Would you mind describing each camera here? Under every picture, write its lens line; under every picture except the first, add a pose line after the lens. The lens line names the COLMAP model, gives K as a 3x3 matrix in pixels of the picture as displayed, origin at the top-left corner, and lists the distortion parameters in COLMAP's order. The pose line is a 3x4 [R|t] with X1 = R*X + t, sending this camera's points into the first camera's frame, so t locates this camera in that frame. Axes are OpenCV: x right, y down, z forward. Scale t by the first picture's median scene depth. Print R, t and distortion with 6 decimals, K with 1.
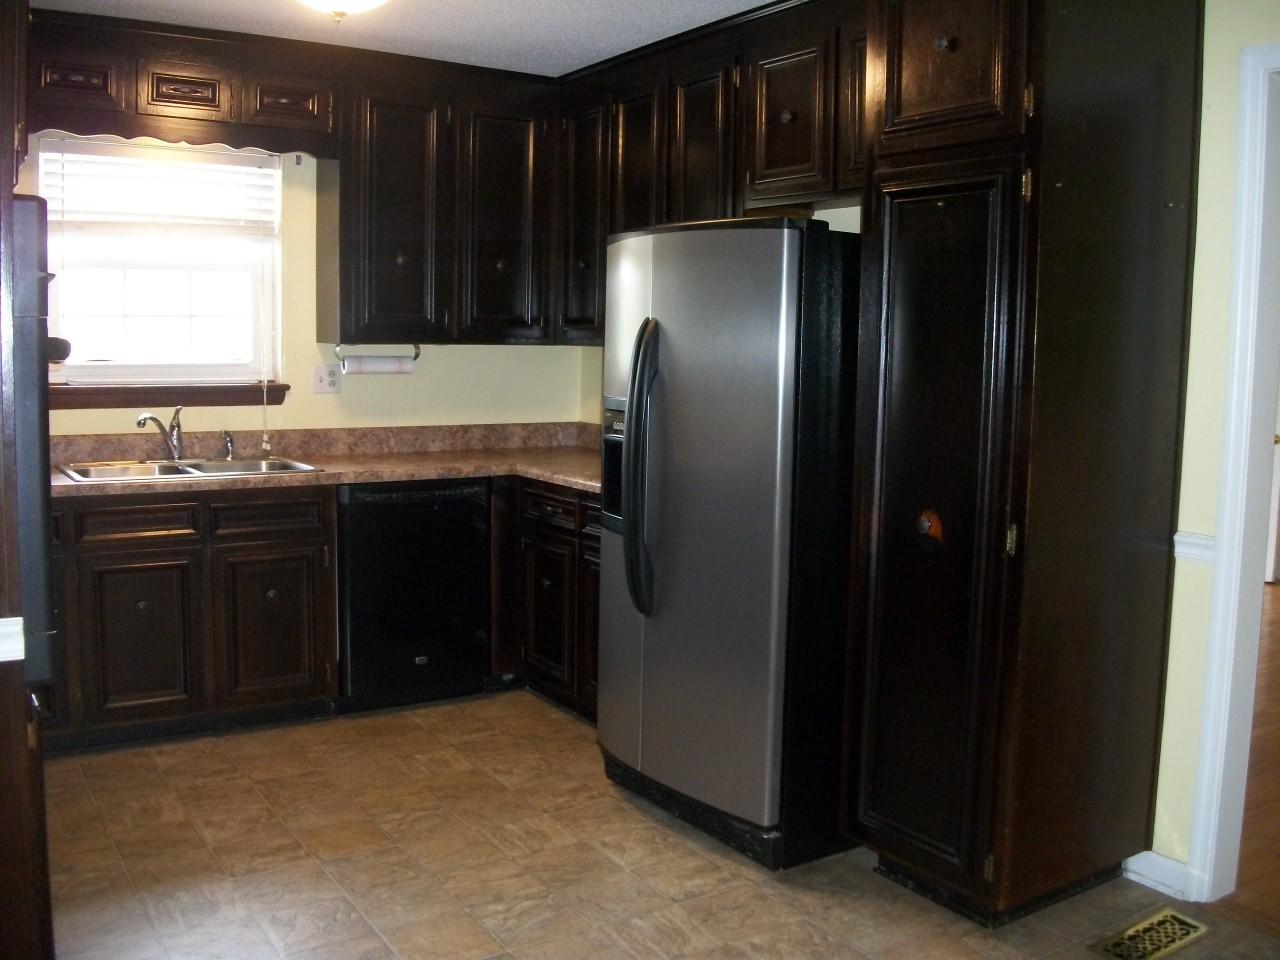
lens RADIAL K [[1222.2, 0, 690.6], [0, 1222.2, 471.1], [0, 0, 1]] dist [-0.145169, 0.084754]
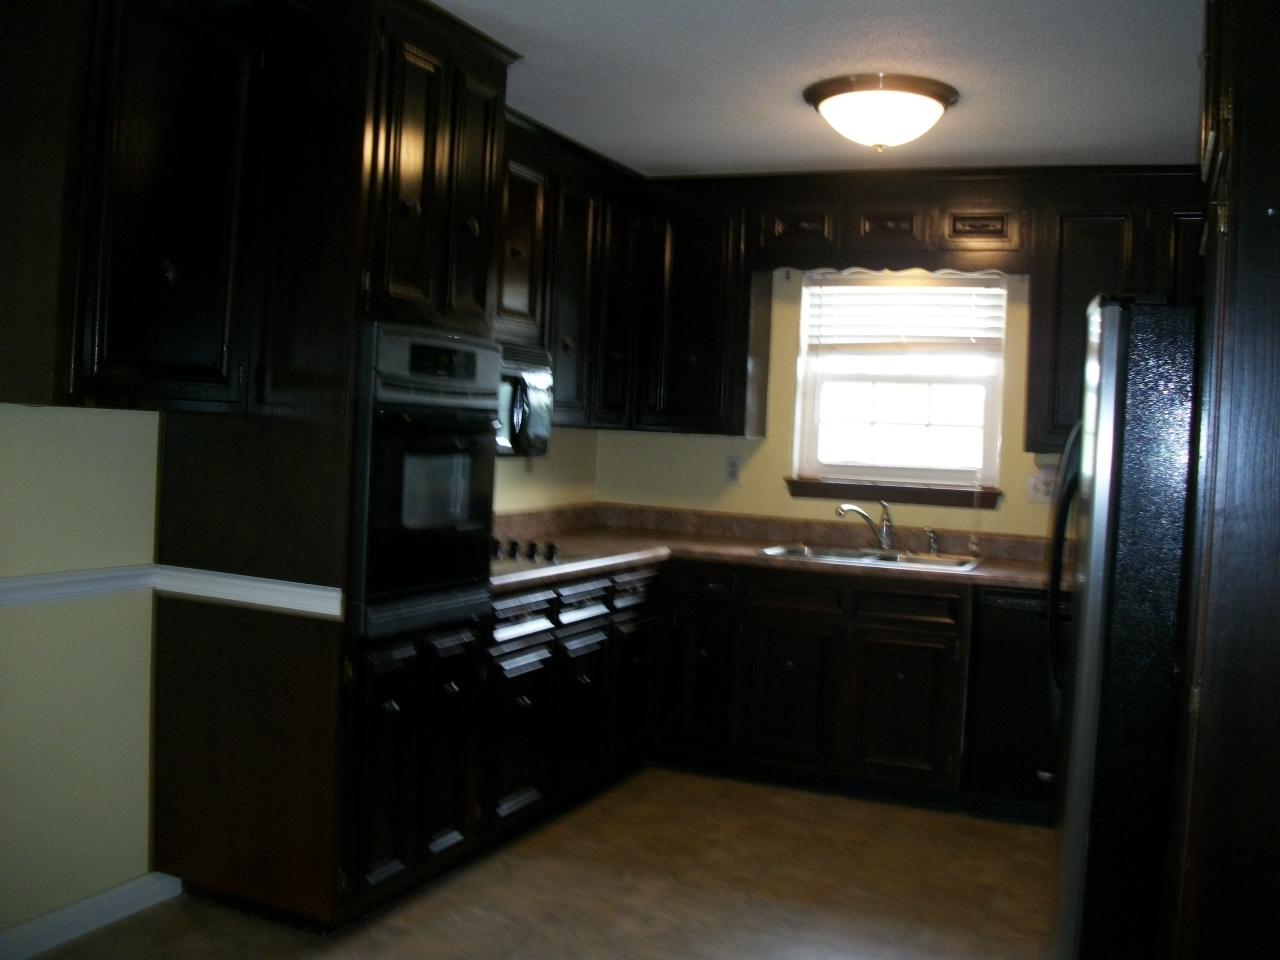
lens RADIAL K [[1222.2, 0, 690.6], [0, 1222.2, 471.1], [0, 0, 1]] dist [-0.145169, 0.084754]
pose [[0.557307, 0.026325, -0.829889, 0.423023], [-0.124528, 0.990842, -0.052196, -0.000808], [0.820915, 0.132433, 0.555481, 0.206302]]
